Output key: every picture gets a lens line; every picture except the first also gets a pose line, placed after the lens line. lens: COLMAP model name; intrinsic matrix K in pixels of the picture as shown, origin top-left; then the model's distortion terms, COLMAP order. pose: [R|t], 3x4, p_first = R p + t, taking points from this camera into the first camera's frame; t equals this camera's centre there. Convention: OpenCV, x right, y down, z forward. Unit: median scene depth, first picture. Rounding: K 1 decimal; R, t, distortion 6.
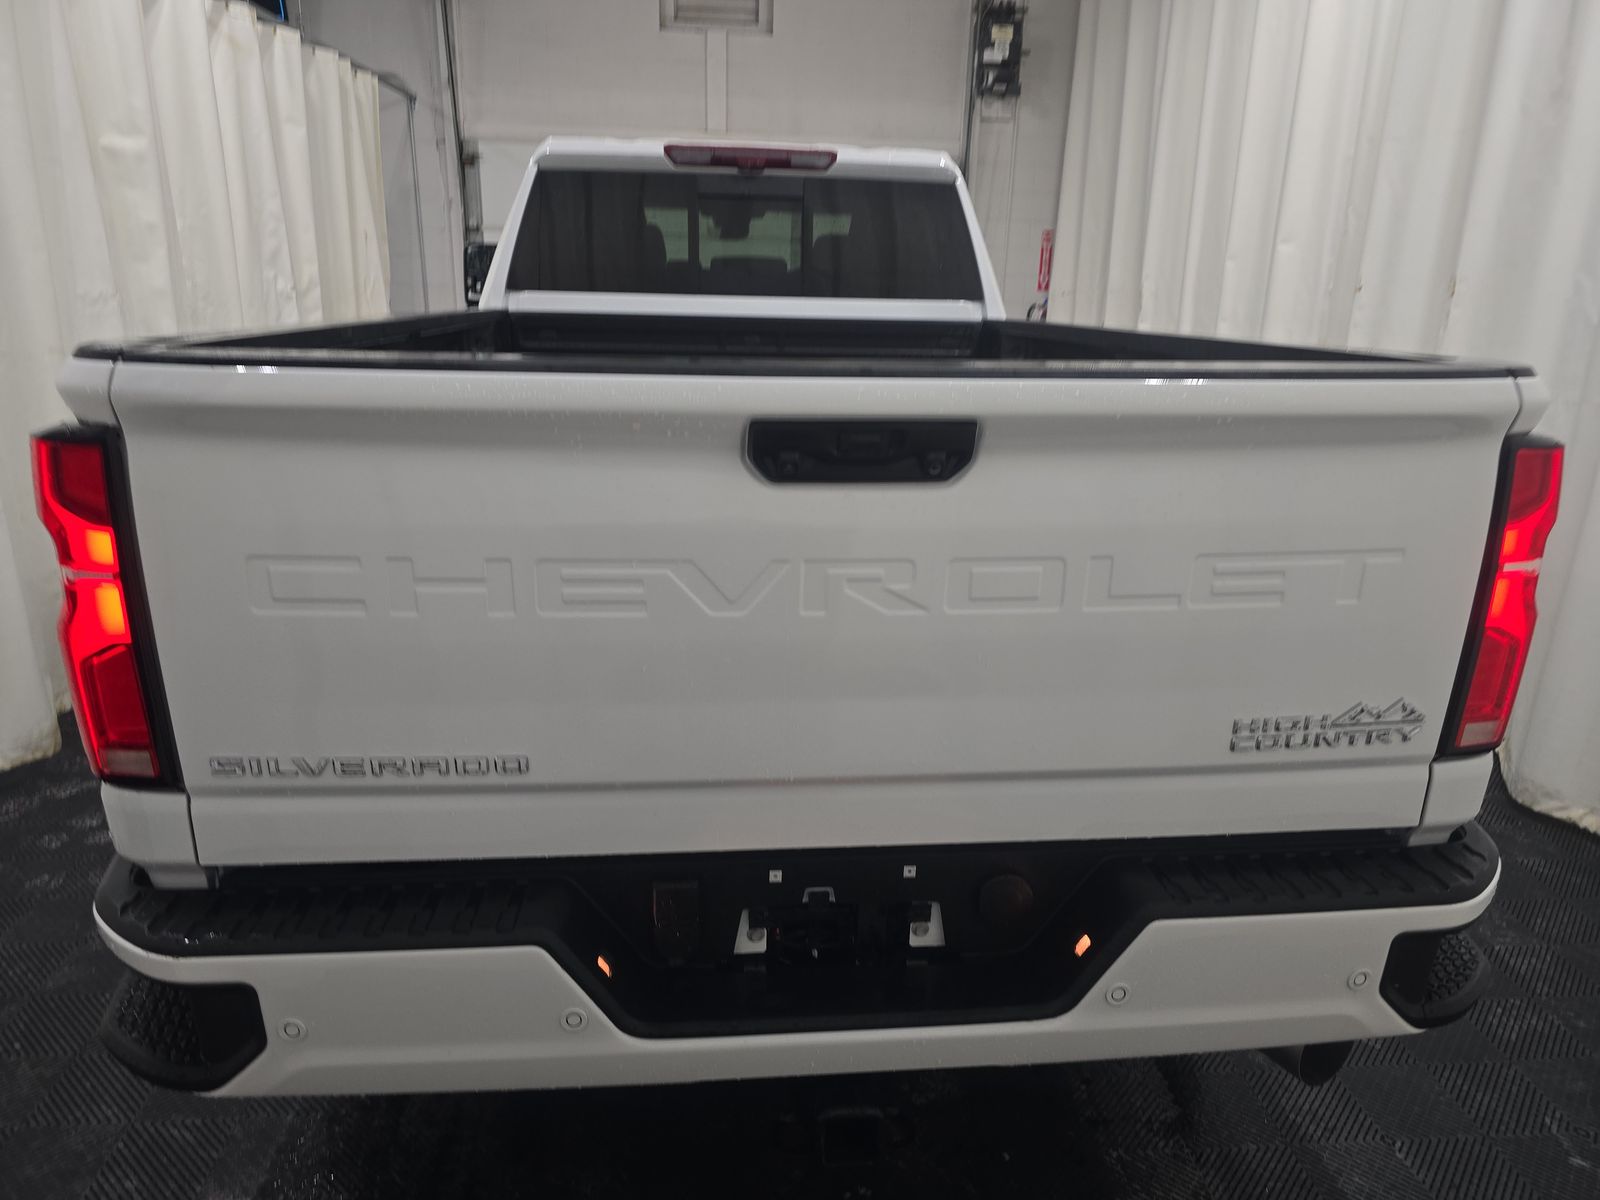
lens RADIAL K [[1077.5, 0, 790.4], [0, 1077.5, 593.9], [0, 0, 1]] dist [0.013961, -0.002797]
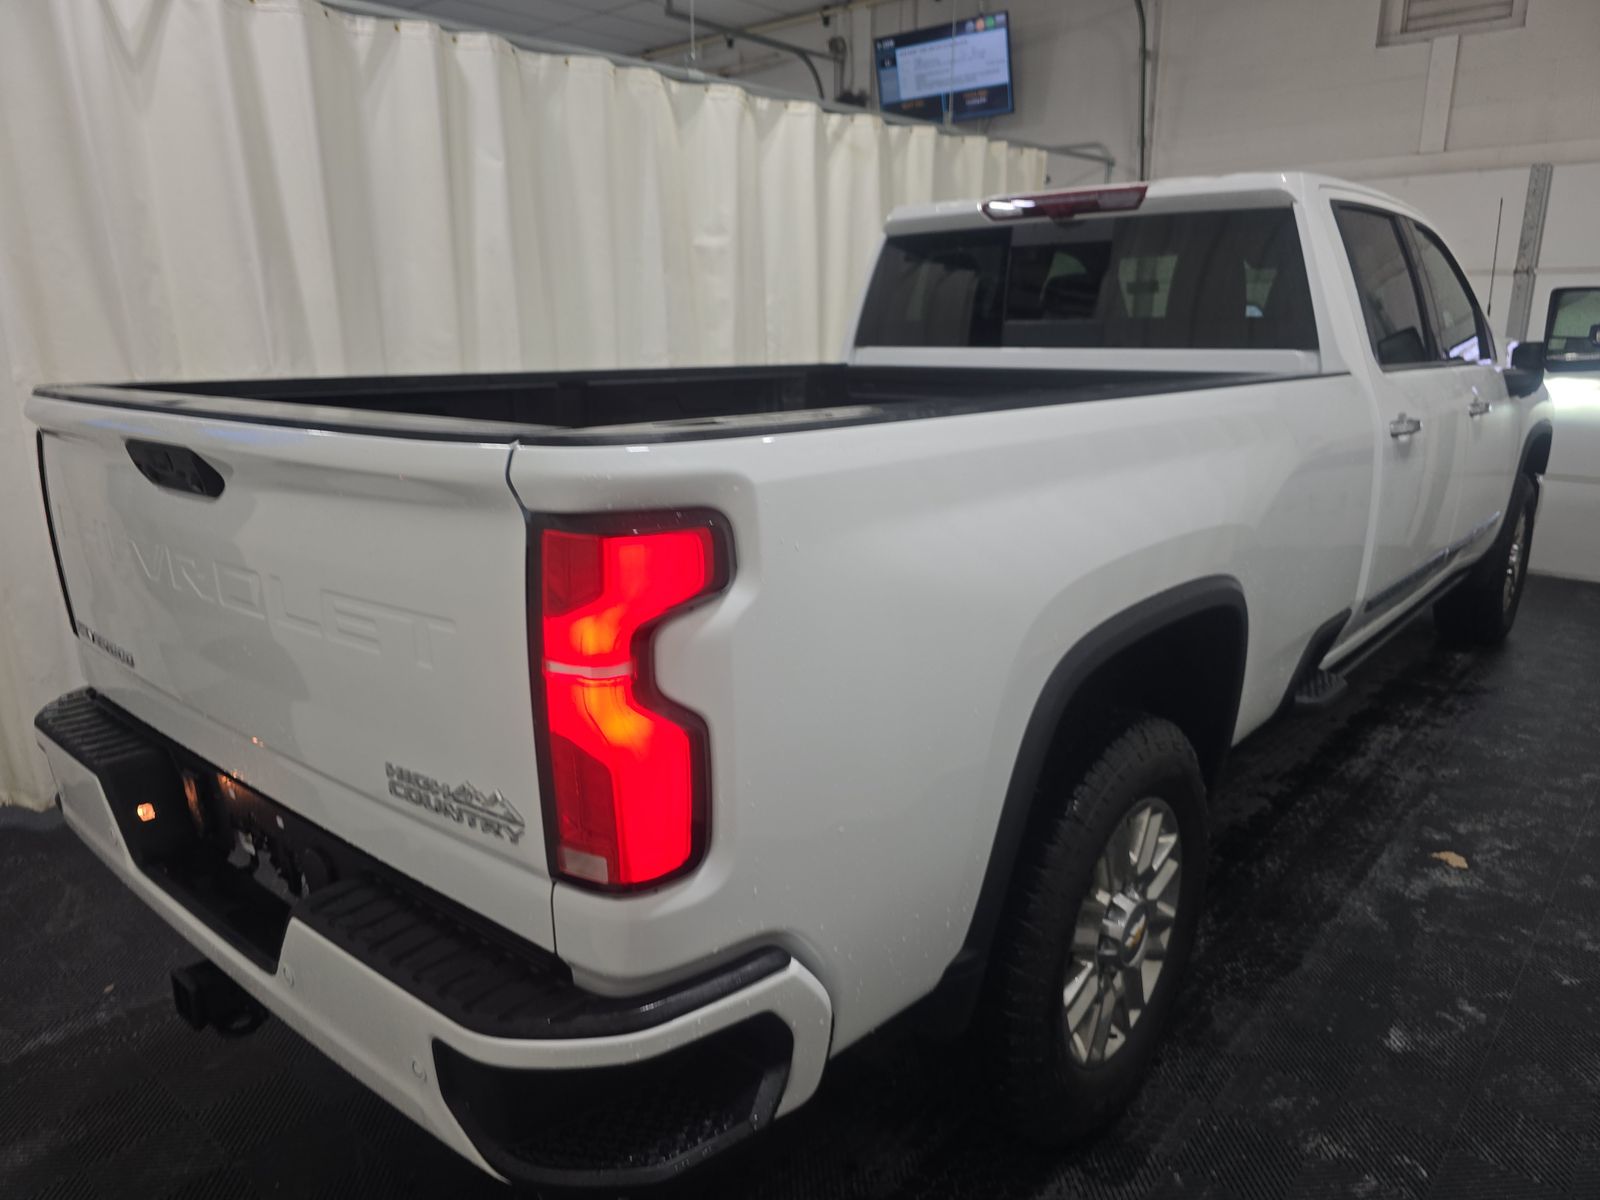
lens RADIAL K [[1097.4, 0, 800.0], [0, 1097.4, 600.0], [0, 0, 1]] dist [-0.006152, -0.005046]
pose [[0.698776, 0.145537, -0.700379, 0.496140], [-0.176665, 0.983867, 0.028184, -0.047511], [0.693182, 0.104039, 0.713214, 0.184426]]
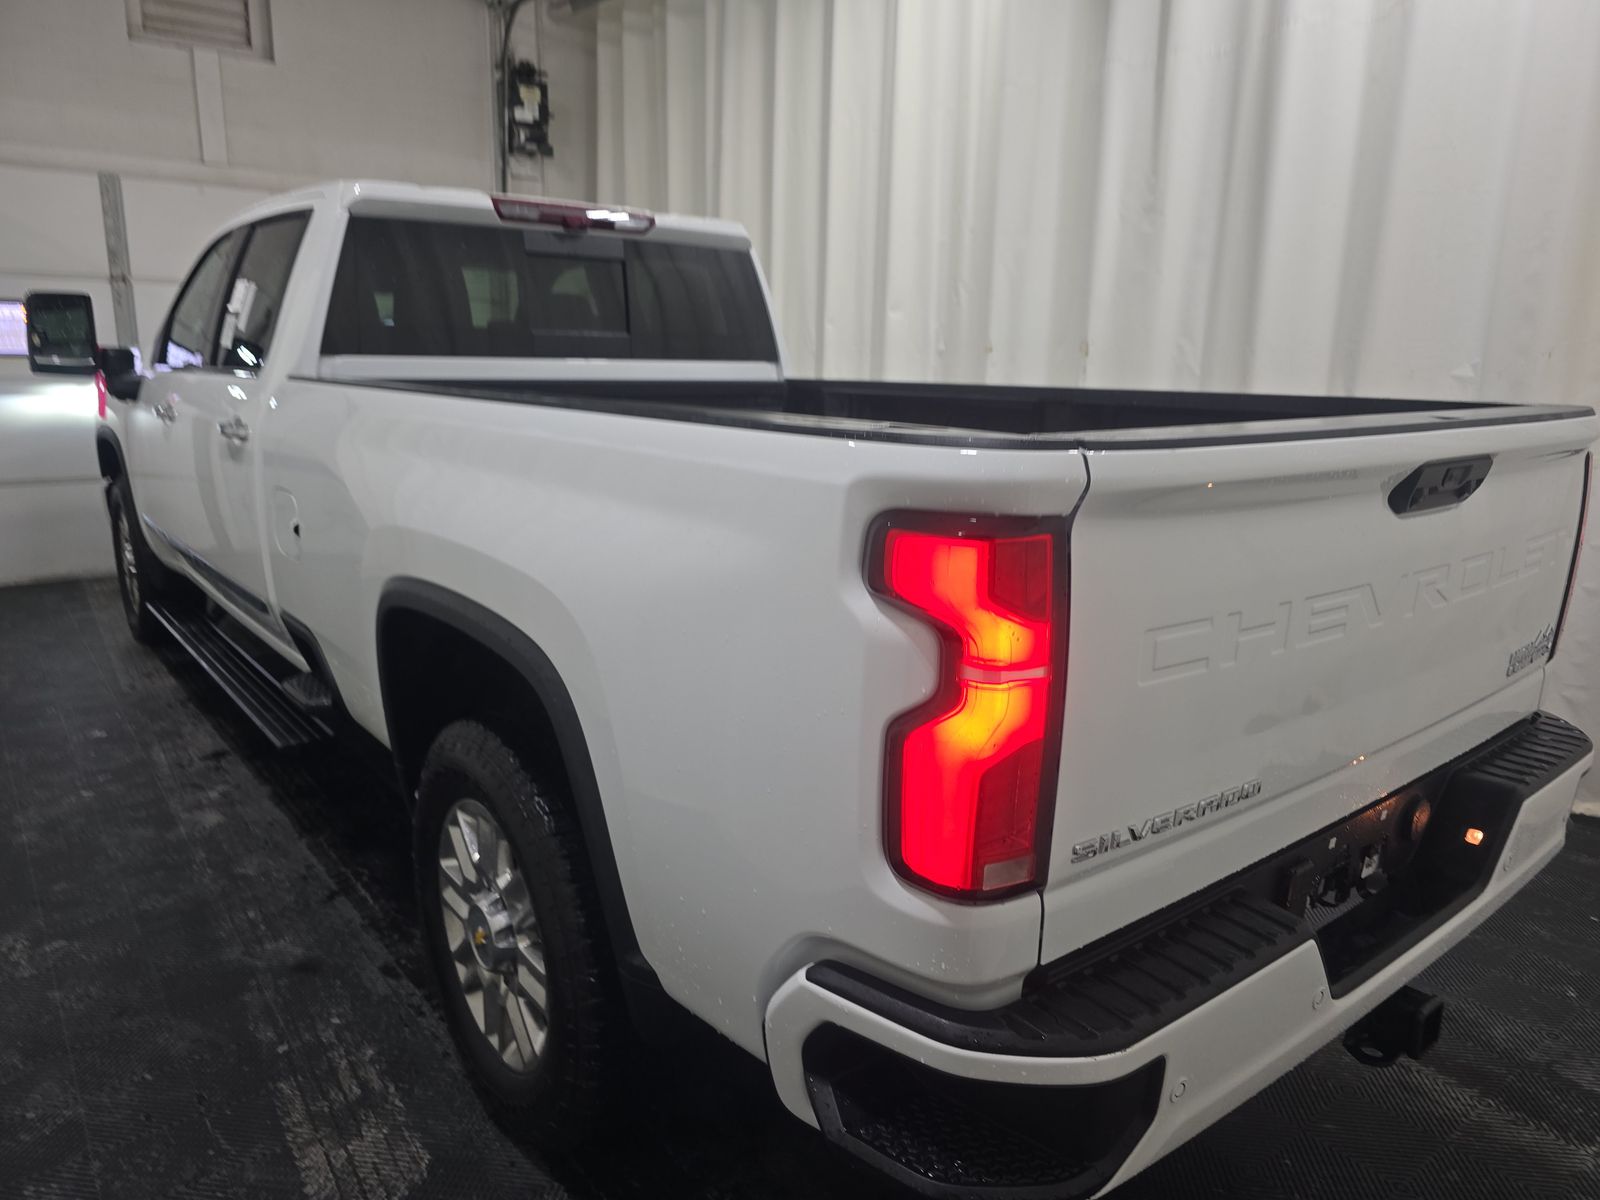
lens RADIAL K [[1090.0, 0, 800.0], [0, 1090.0, 600.0], [0, 0, 1]] dist [0.036860, -0.035048]
pose [[0.834300, -0.127416, 0.536385, -0.413784], [0.150468, 0.988615, 0.000802, -0.035242], [-0.530381, 0.080040, 0.843973, 0.092279]]
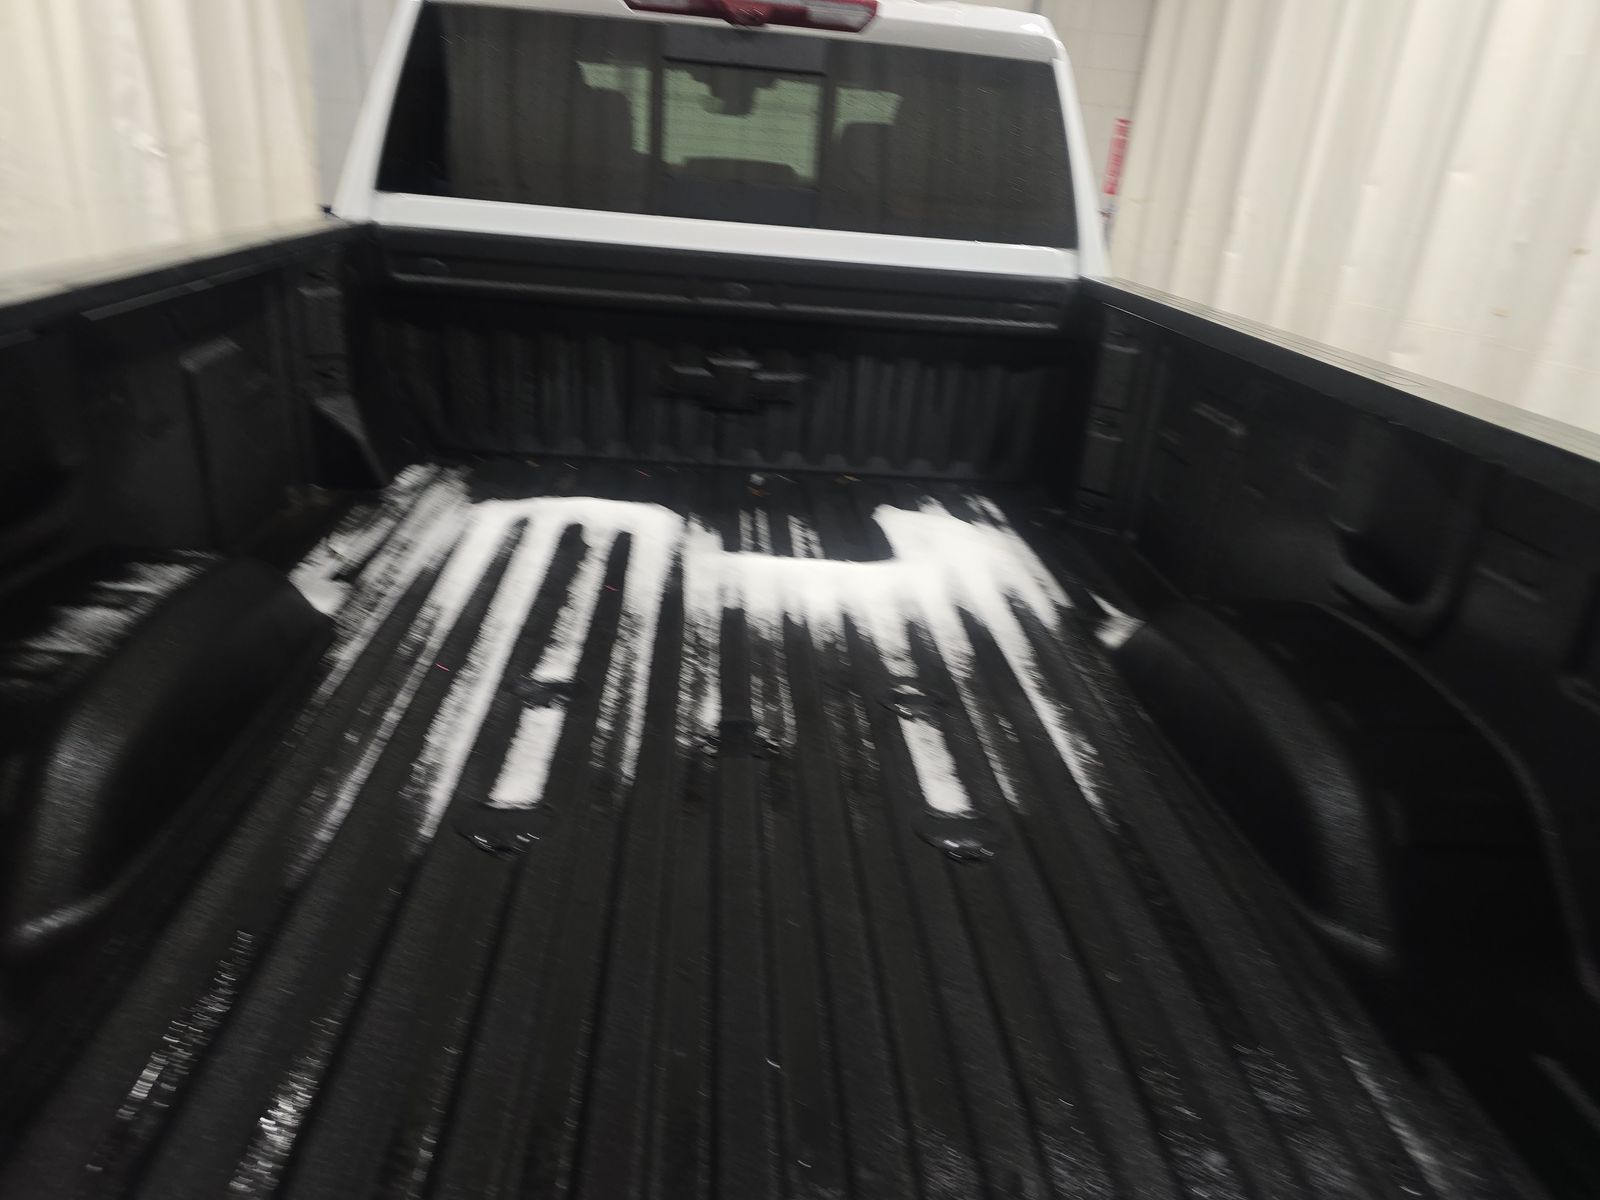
lens RADIAL K [[1057.4, 0, 797.0], [0, 1057.4, 637.8], [0, 0, 1]] dist [0.002653, 0.000998]
pose [[0.998196, 0.058918, 0.011539, 0.006786], [-0.060000, 0.985749, 0.157160, -0.122276], [-0.002115, -0.157569, 0.987506, 0.294068]]
